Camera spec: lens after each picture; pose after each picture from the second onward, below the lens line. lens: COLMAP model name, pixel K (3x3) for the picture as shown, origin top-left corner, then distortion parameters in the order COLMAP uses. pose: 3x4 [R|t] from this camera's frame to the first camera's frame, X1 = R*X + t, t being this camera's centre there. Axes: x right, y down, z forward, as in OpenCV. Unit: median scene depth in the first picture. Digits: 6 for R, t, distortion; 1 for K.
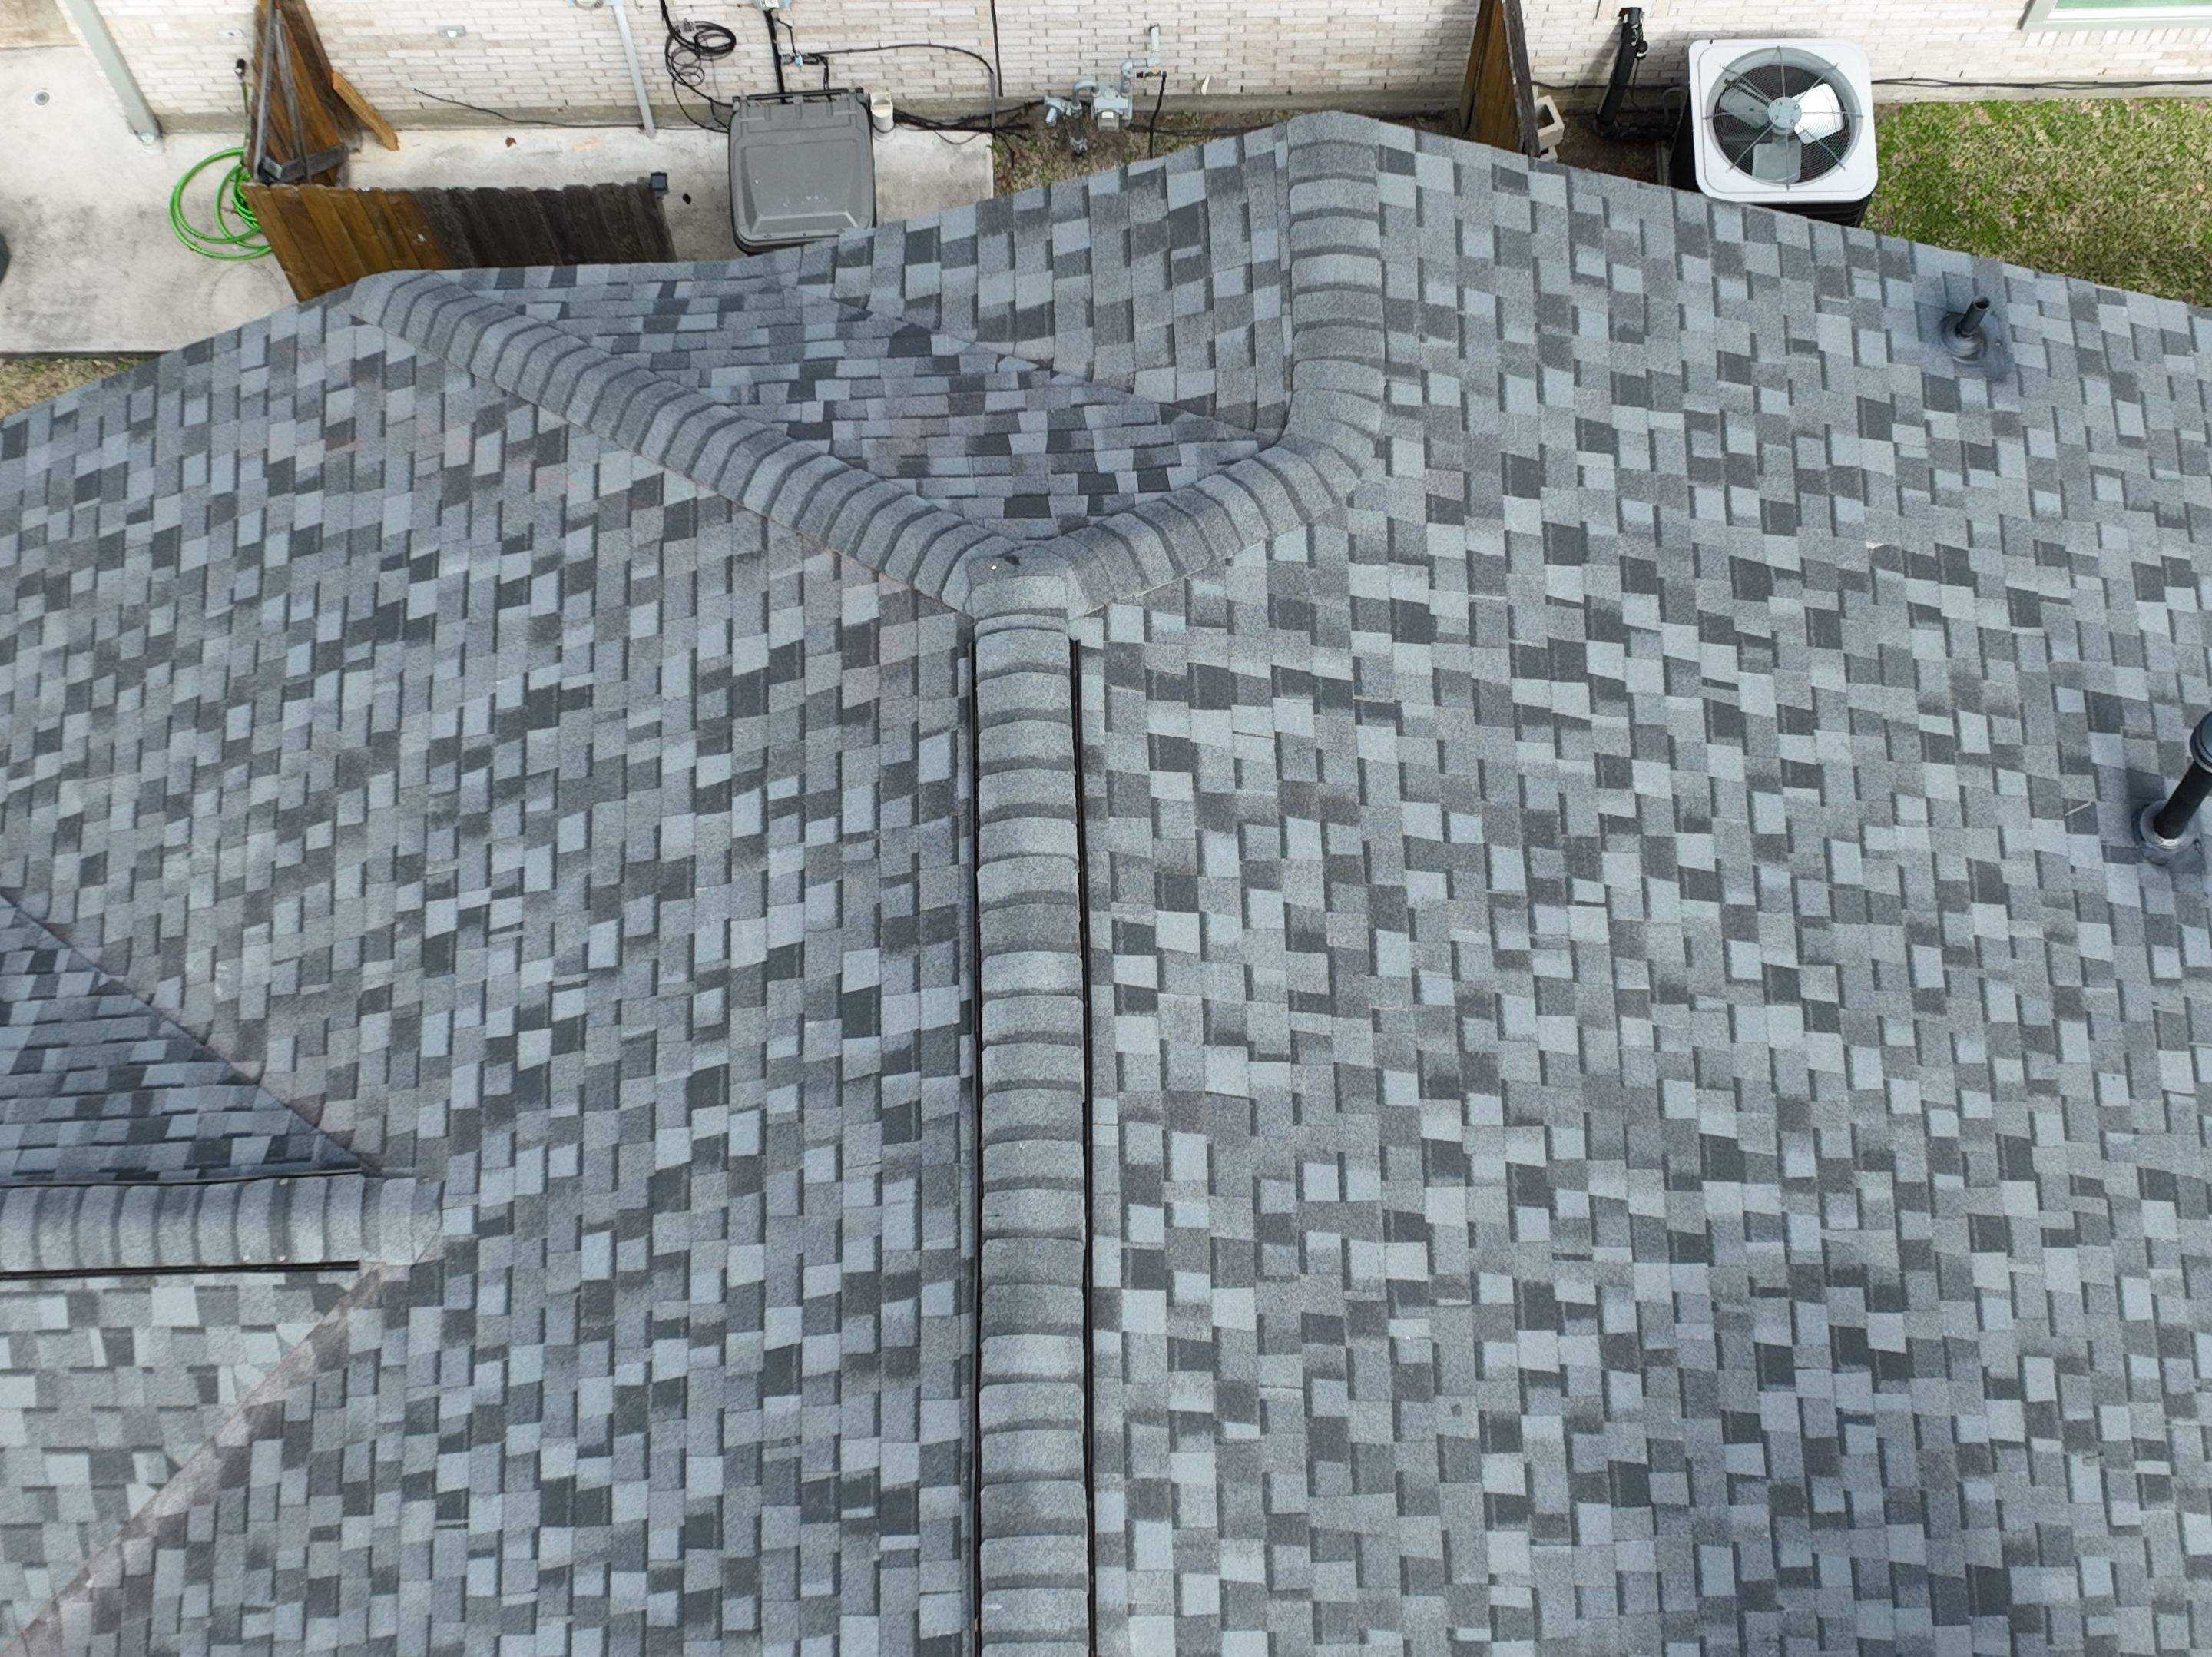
lens RADIAL K [[3569.1, 0, 1151.9], [0, 3569.1, 809.3], [0, 0, 1]] dist [0.009620, 0.000000]
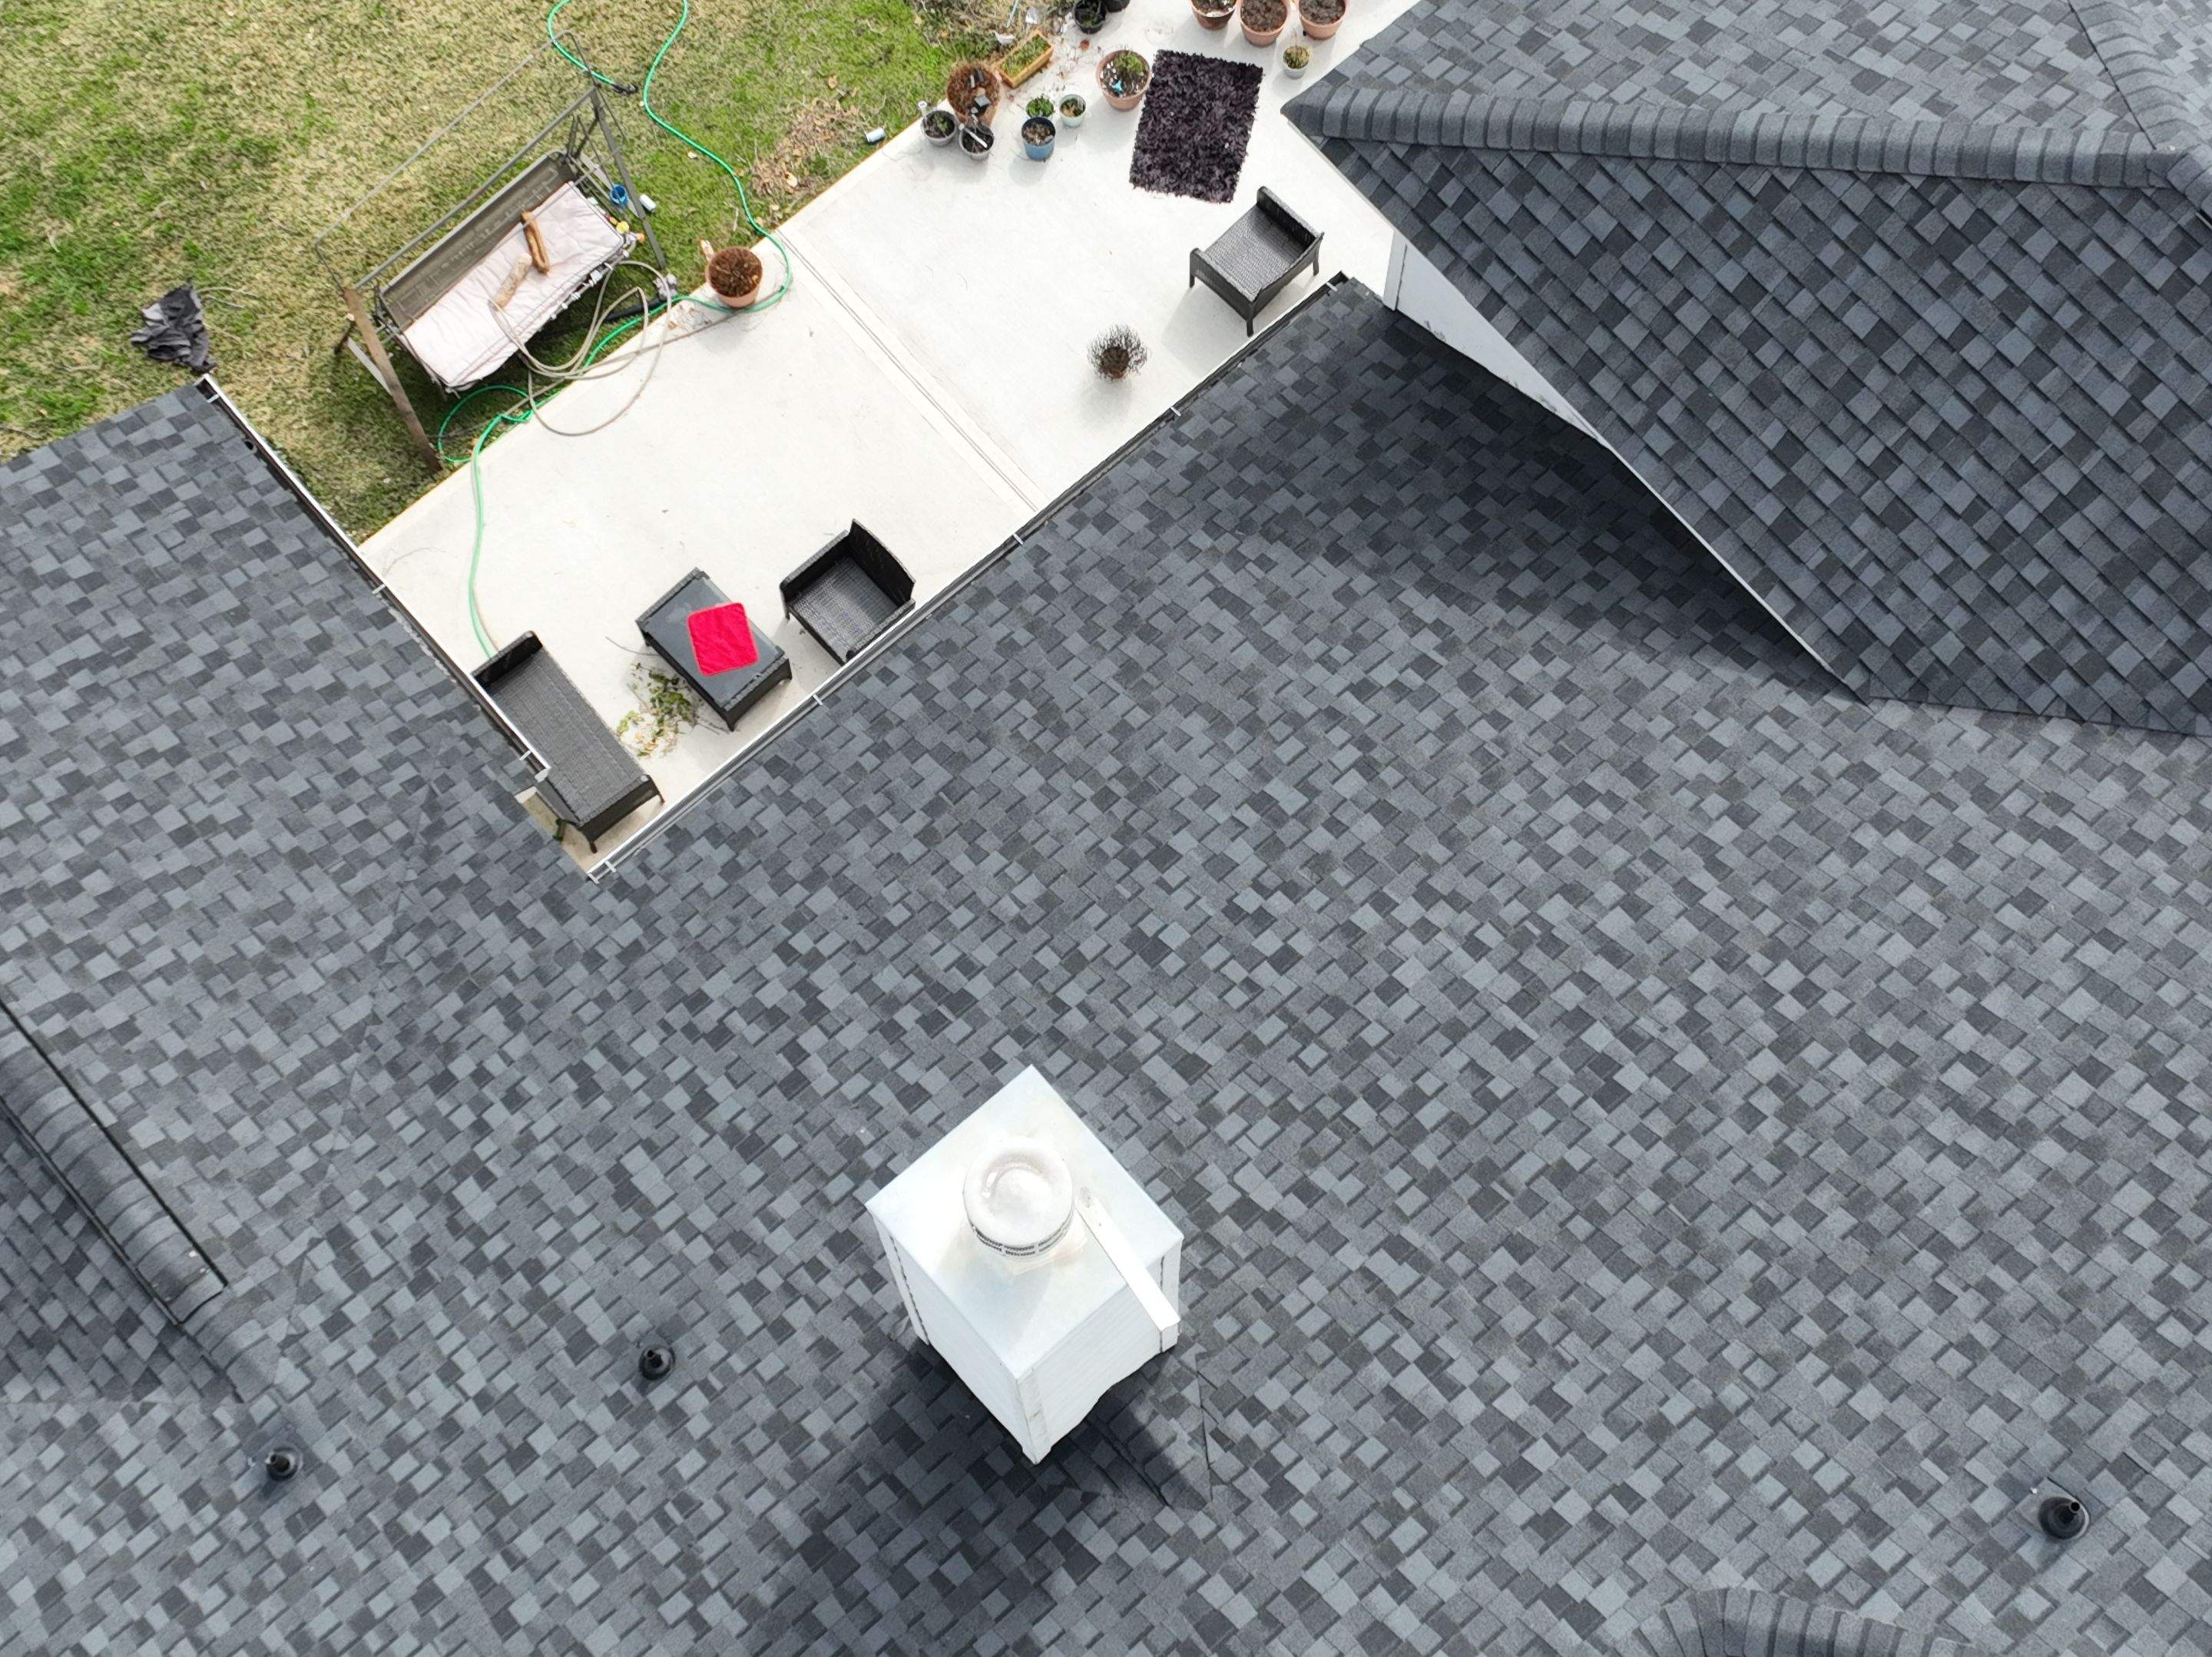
lens RADIAL K [[3569.1, 0, 1150.2], [0, 3569.1, 809.2], [0, 0, 1]] dist [0.009620, 0.000000]
pose [[-0.641281, -0.728404, 0.241219, 0.006808], [0.731535, -0.485522, 0.478669, -0.243298], [-0.231548, 0.483422, 0.844209, -0.451229]]
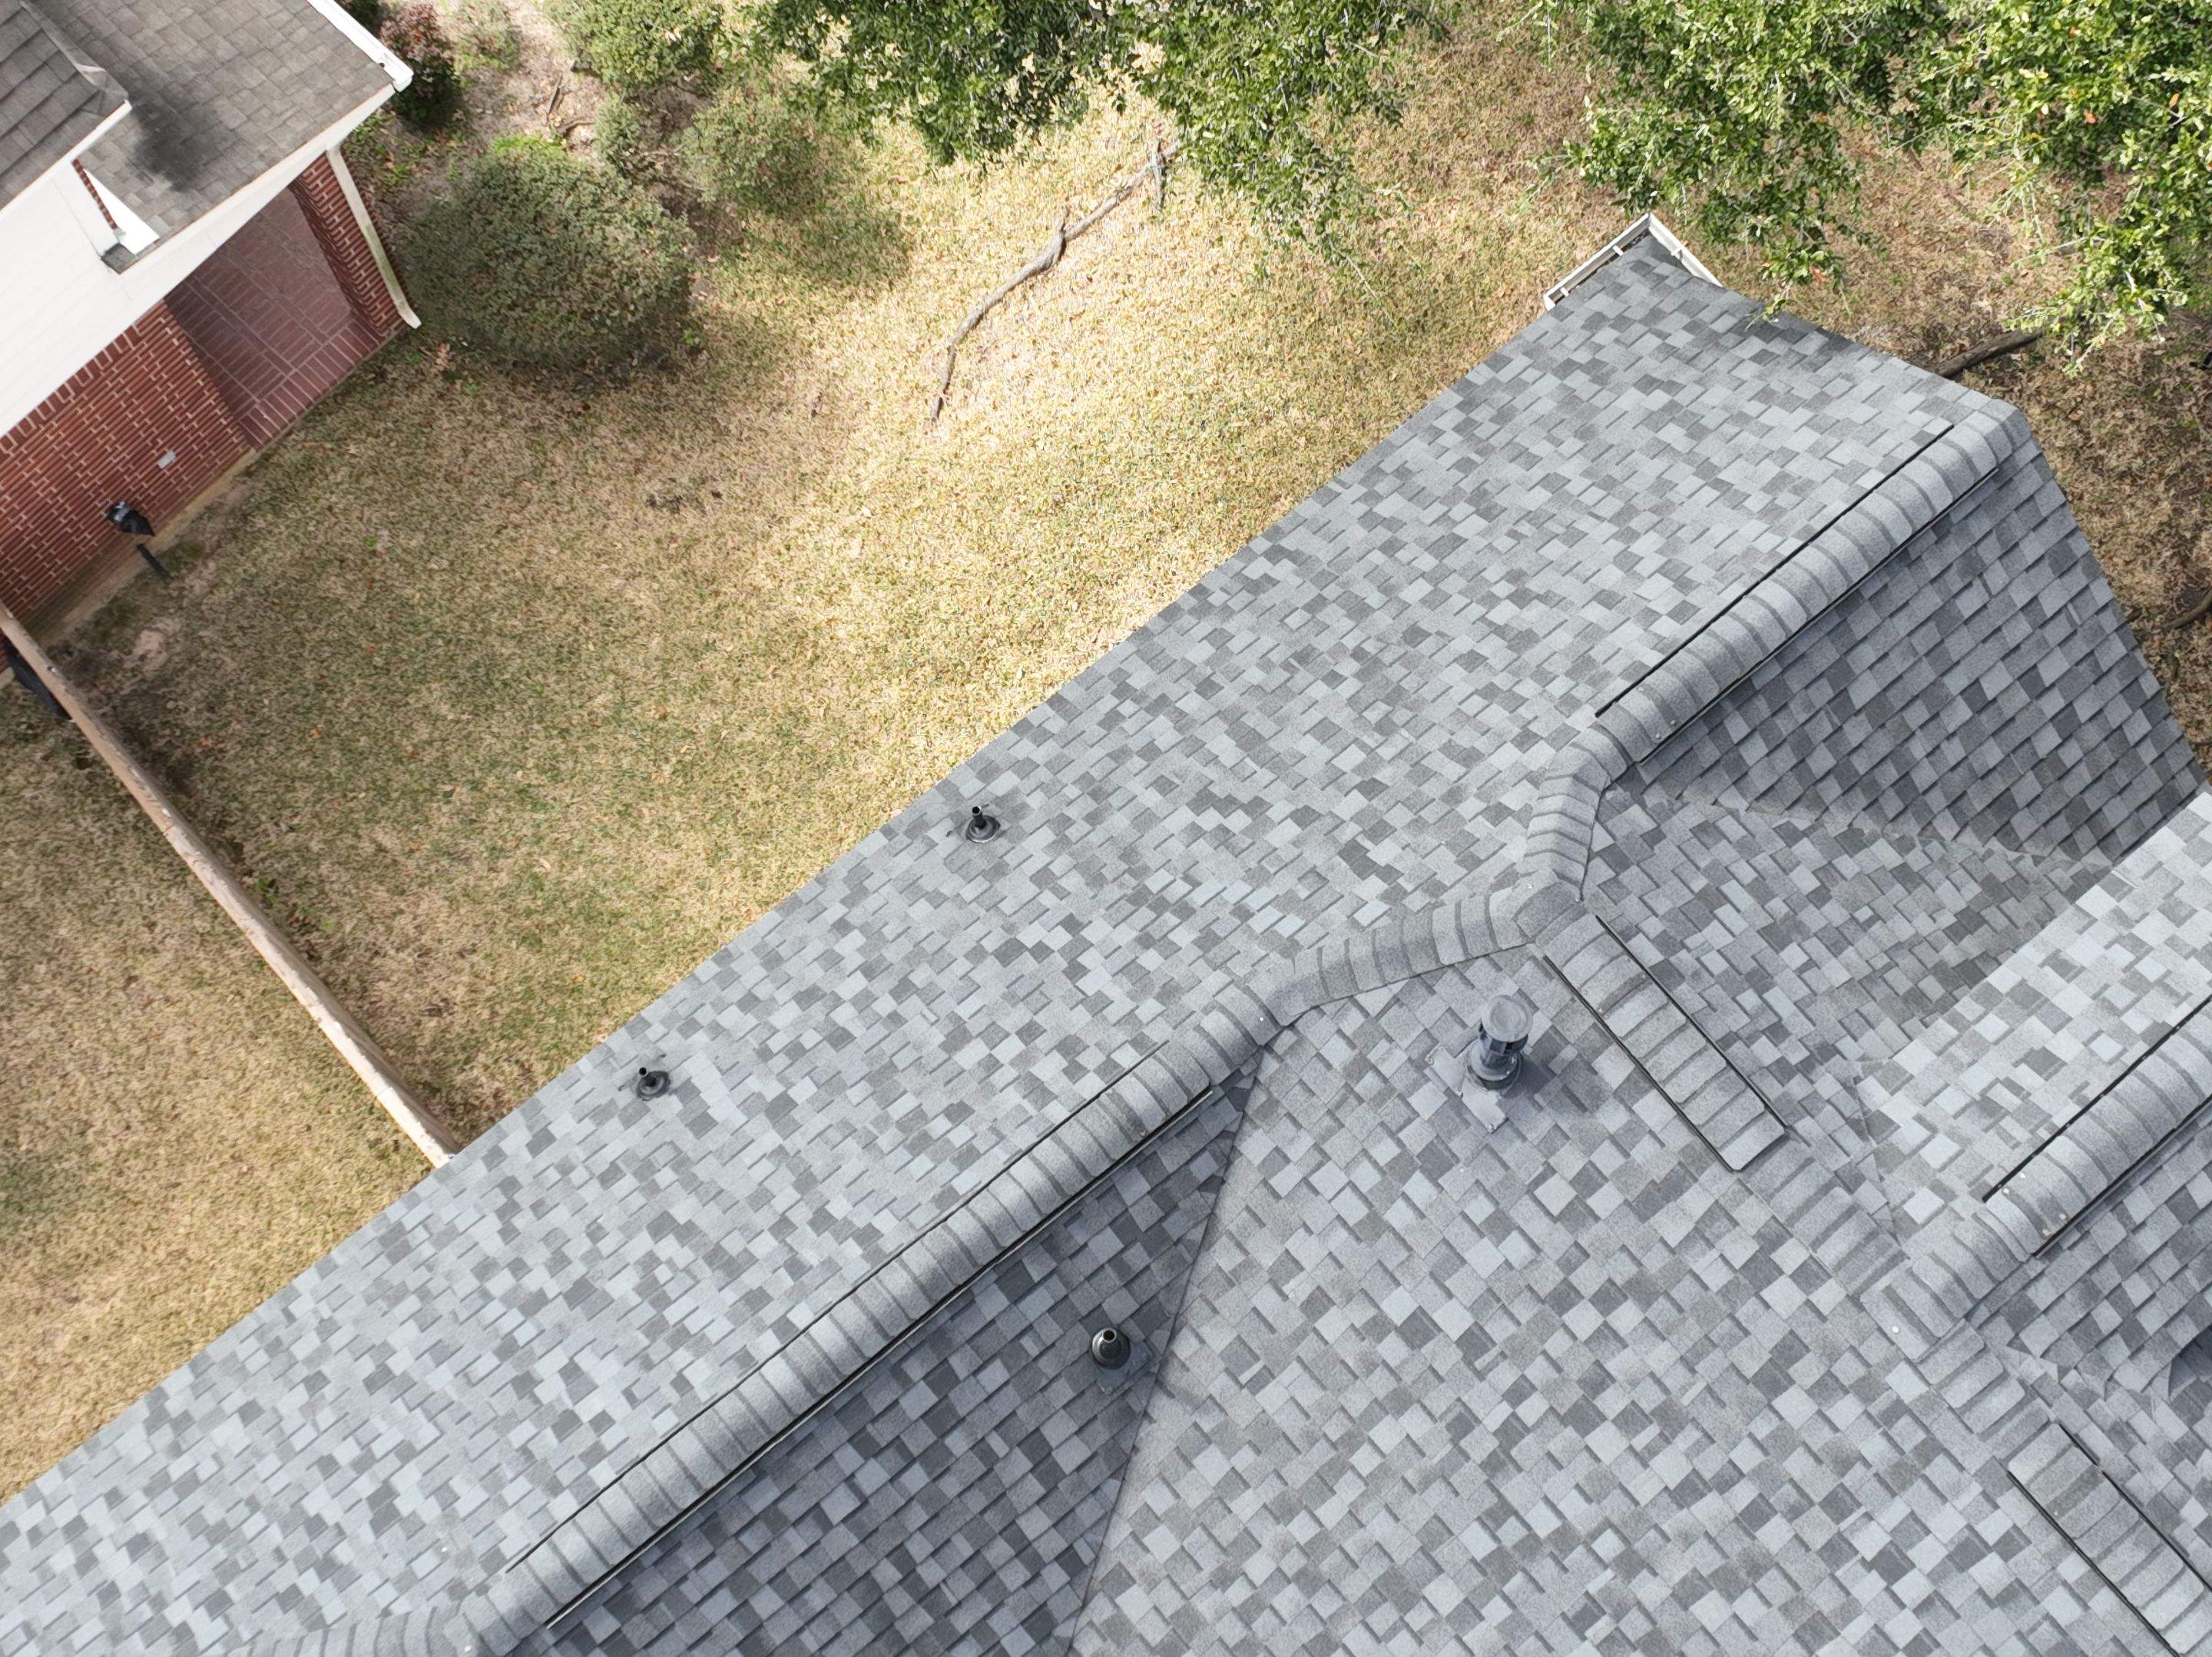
lens RADIAL K [[3569.1, 0, 1158.0], [0, 3569.1, 811.7], [0, 0, 1]] dist [0.009620, 0.000000]
pose [[-0.784895, 0.591603, -0.184242, 0.150966], [-0.587641, -0.616406, 0.524139, 0.252594], [0.196514, 0.519663, 0.831464, -0.643081]]
